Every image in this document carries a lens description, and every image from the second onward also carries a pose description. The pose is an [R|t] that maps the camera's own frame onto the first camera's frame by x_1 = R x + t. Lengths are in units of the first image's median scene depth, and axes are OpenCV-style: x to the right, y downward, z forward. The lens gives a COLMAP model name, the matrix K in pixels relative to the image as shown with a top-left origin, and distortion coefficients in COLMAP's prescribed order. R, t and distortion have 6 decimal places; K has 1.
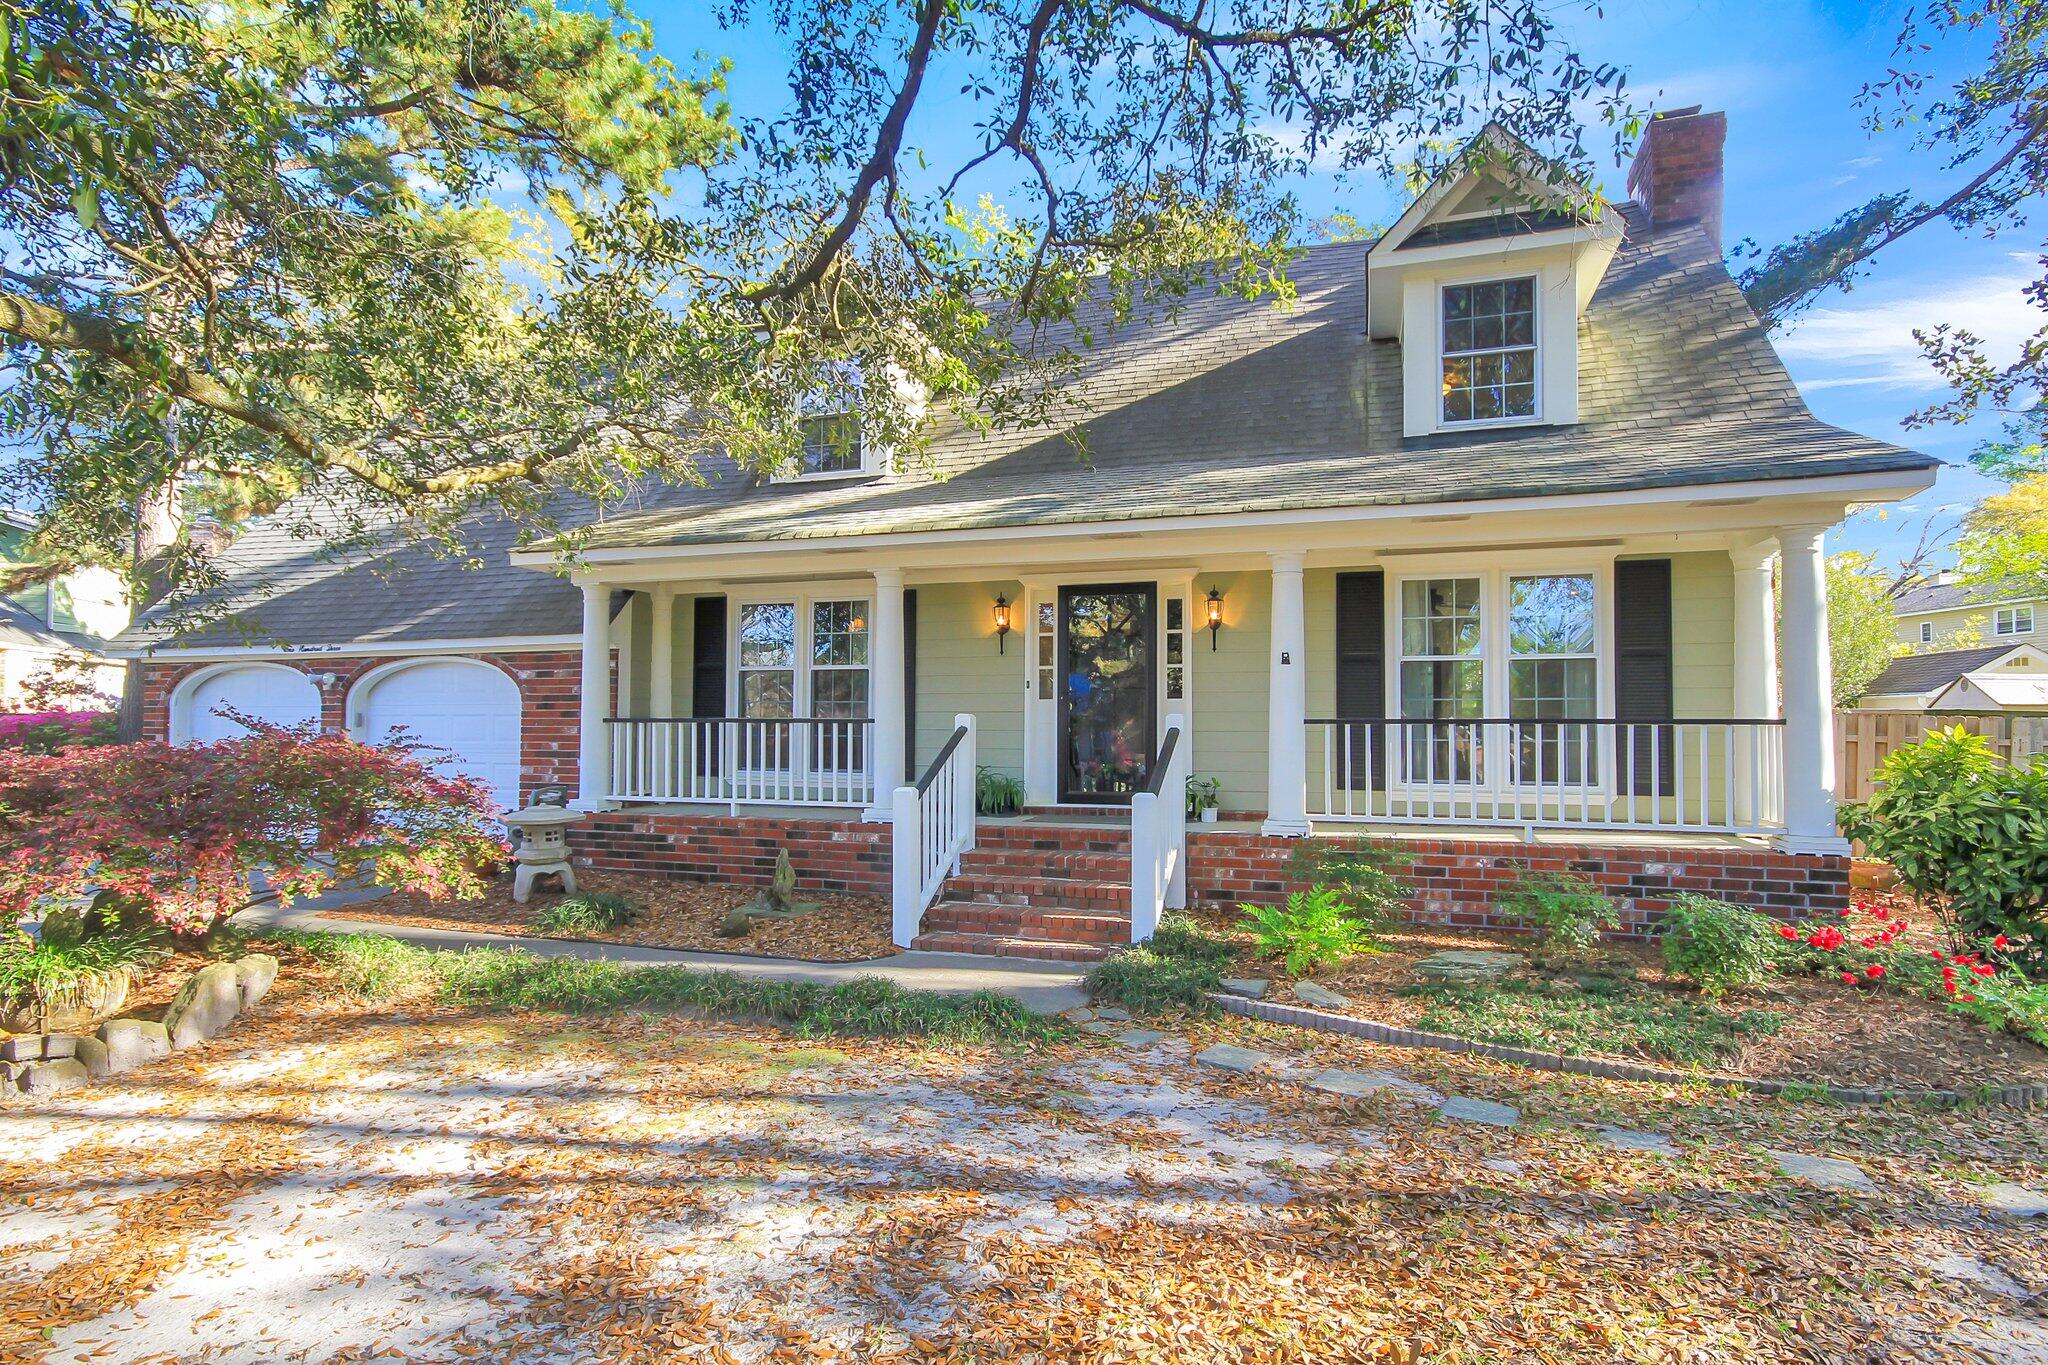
lens RADIAL K [[1062.0, 0, 1024.0], [0, 1062.0, 682.5], [0, 0, 1]] dist [0.000478, -0.000441]
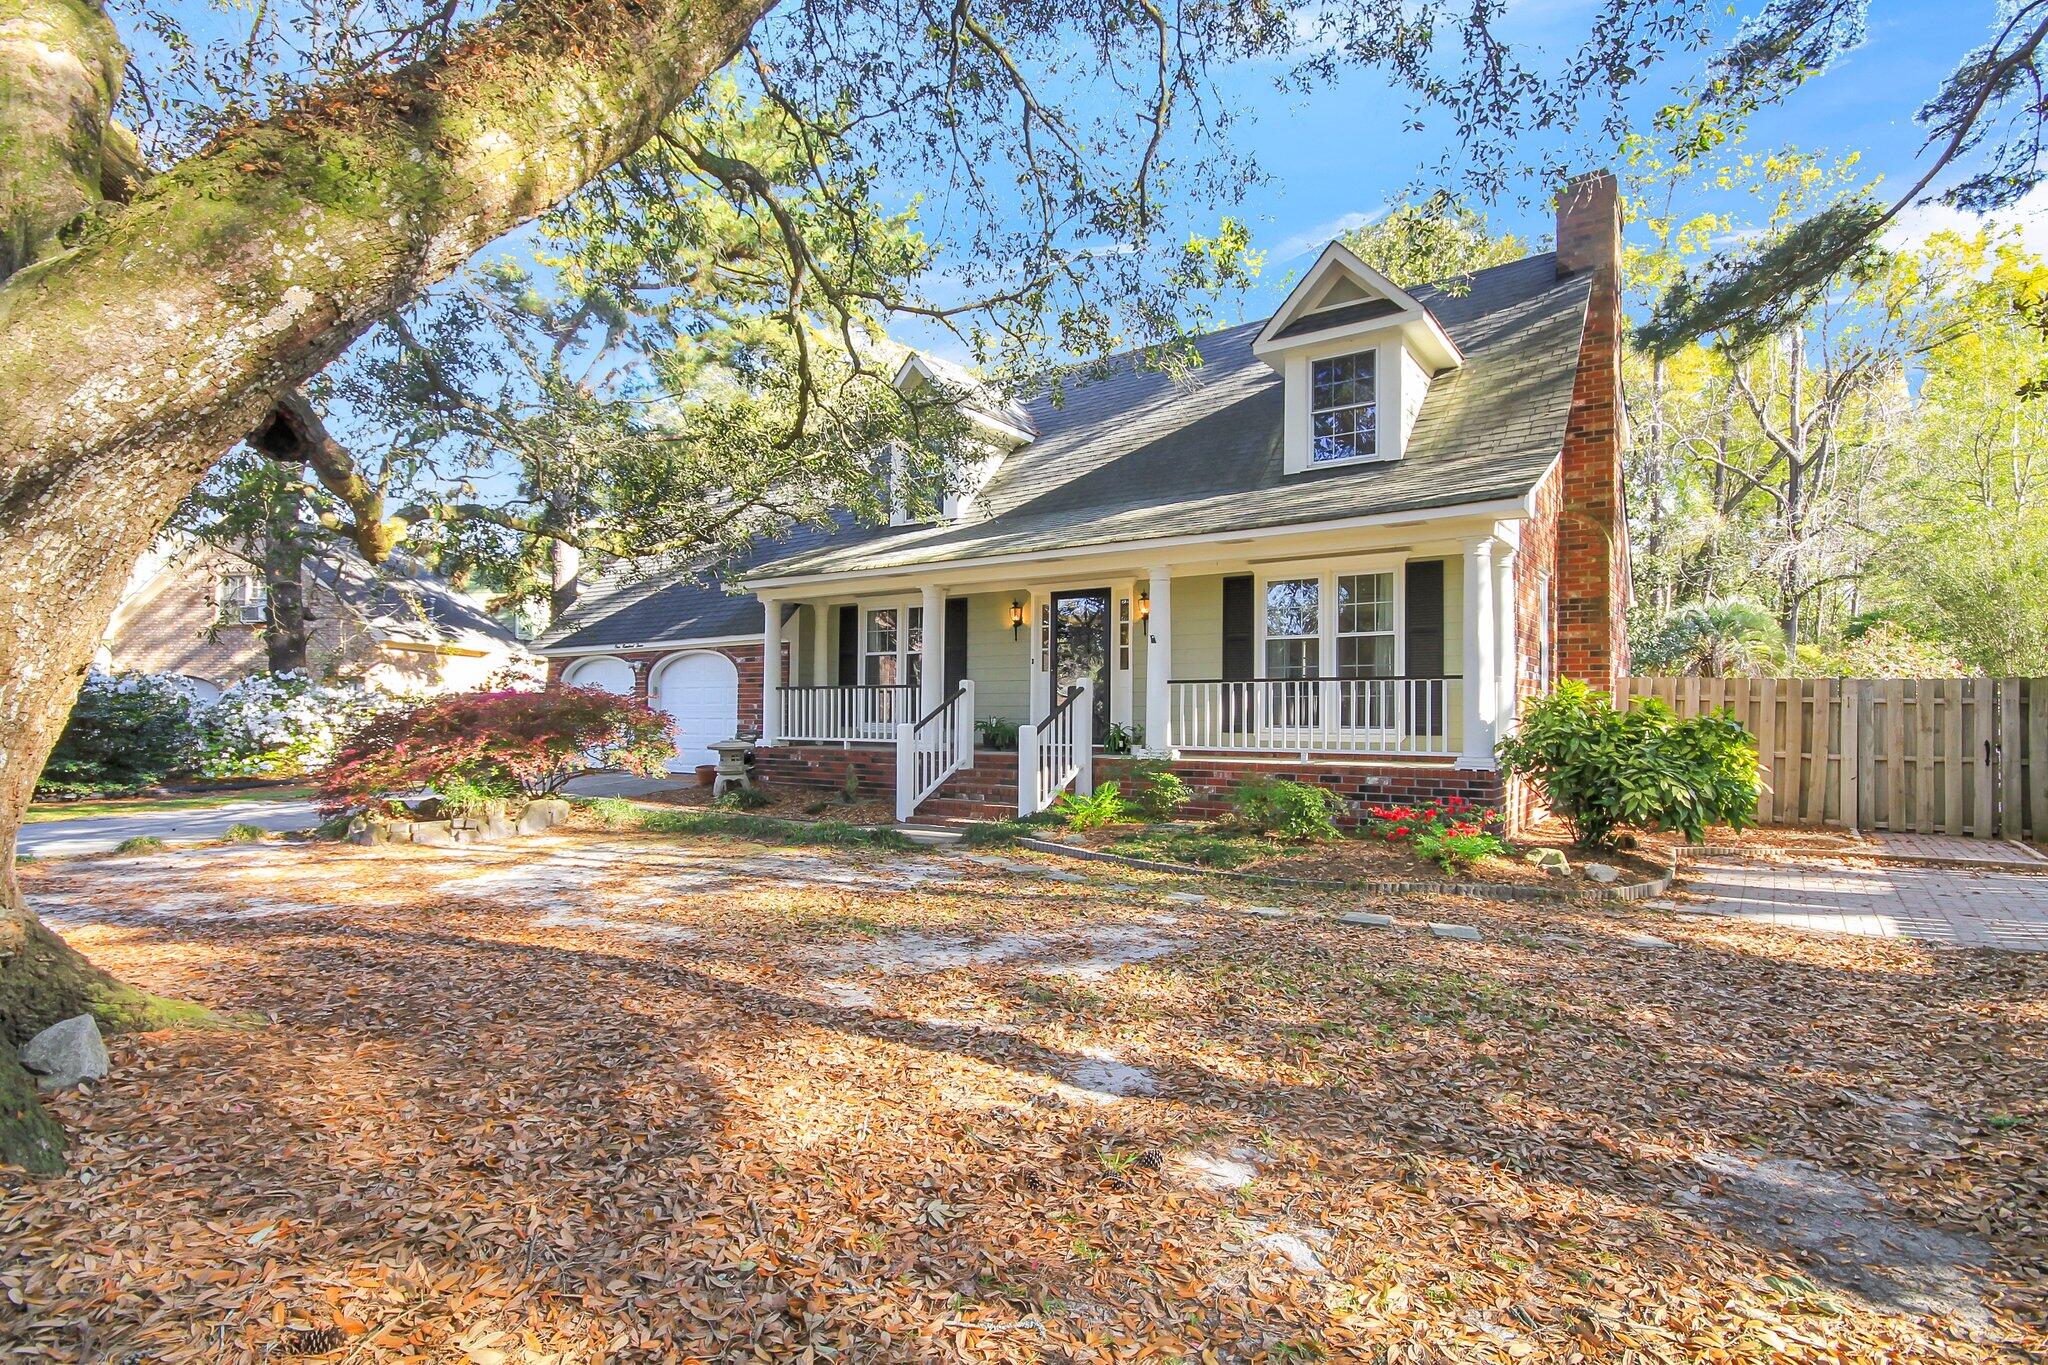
lens RADIAL K [[1022.9, 0, 1031.0], [0, 1022.9, 687.4], [0, 0, 1]] dist [0.006013, 0.001334]
pose [[0.956604, -0.005761, -0.291333, 0.421041], [0.009578, 0.999886, 0.011680, 0.021740], [0.291232, -0.013964, 0.956550, -0.346441]]
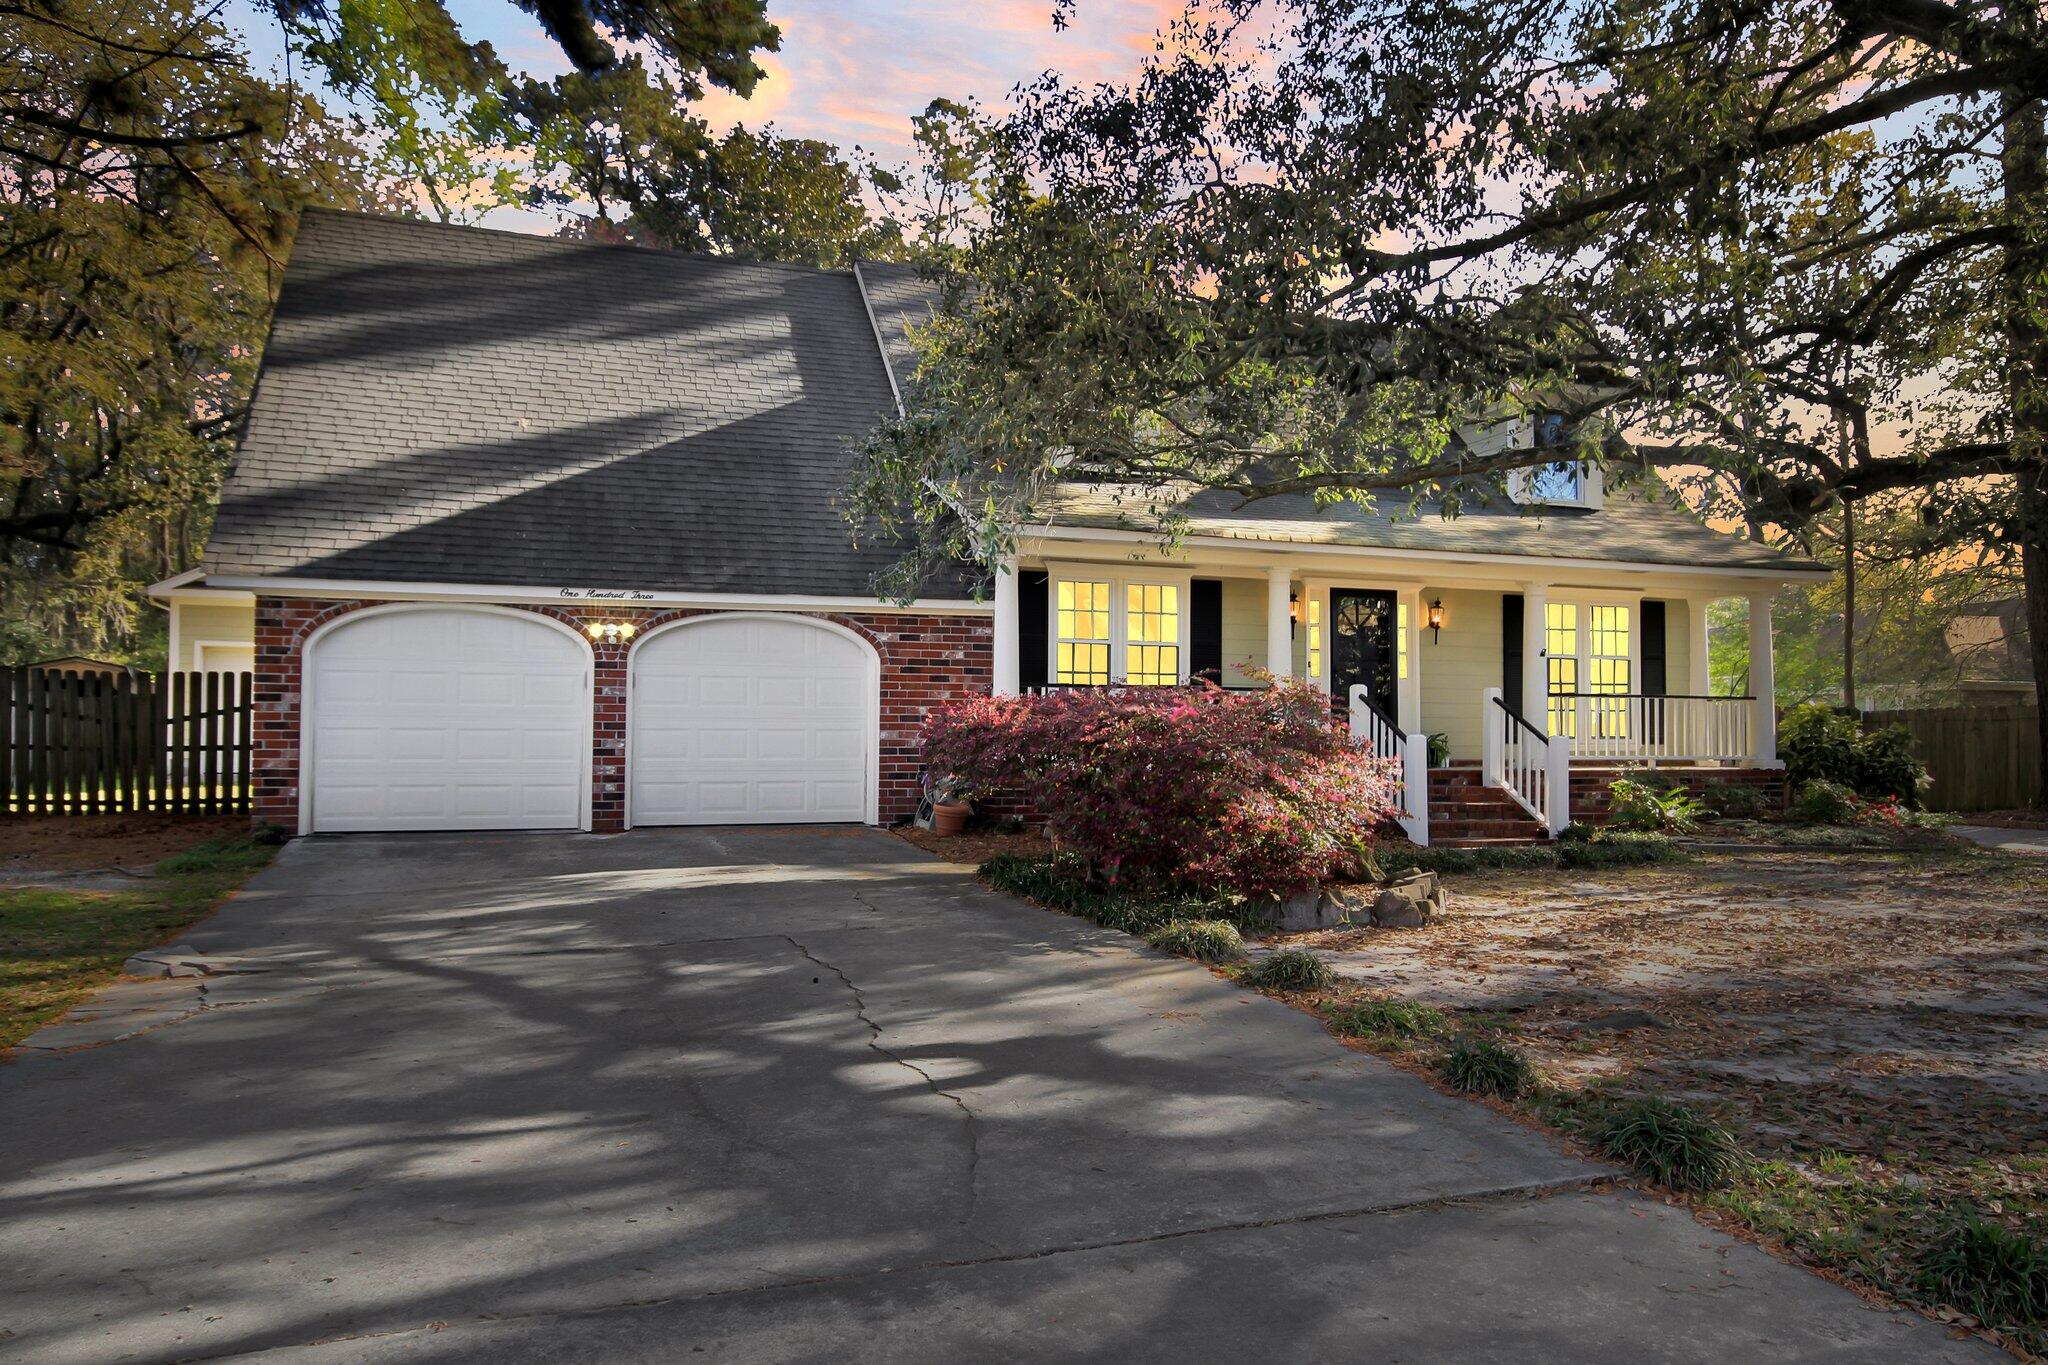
lens RADIAL K [[1375.2, 0, 1024.0], [0, 1375.2, 682.5], [0, 0, 1]] dist [0.006972, 0.000968]
pose [[0.796233, 0.026572, 0.604407, -1.290501], [-0.026434, 0.999609, -0.009122, 0.048241], [-0.604413, -0.008713, 0.796624, -0.095452]]
